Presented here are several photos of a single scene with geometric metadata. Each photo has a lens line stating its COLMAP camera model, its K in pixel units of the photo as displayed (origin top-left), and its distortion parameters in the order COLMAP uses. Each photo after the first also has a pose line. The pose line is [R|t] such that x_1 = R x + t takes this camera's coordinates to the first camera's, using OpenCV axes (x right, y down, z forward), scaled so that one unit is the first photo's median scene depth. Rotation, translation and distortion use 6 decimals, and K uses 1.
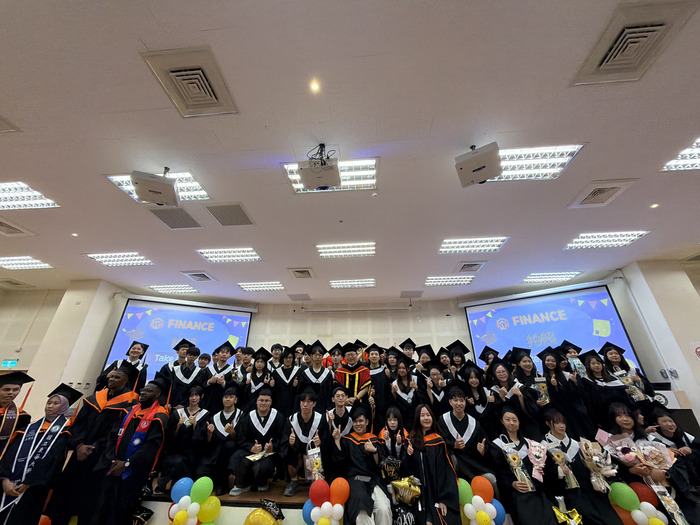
lens RADIAL K [[281.7, 0, 350.0], [0, 281.7, 262.5], [0, 0, 1]] dist [0.000765, 0.000062]
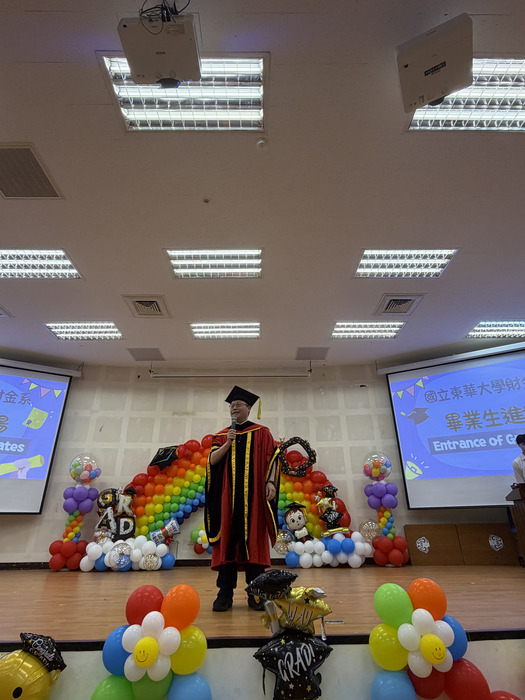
lens RADIAL K [[373.4, 0, 262.5], [0, 373.4, 350.0], [0, 0, 1]] dist [-0.004649, -0.000235]
pose [[0.995789, 0.027182, 0.087552, 0.018578], [-0.027087, 0.999631, -0.002264, 0.120116], [-0.087582, -0.000117, 0.996157, 0.109872]]
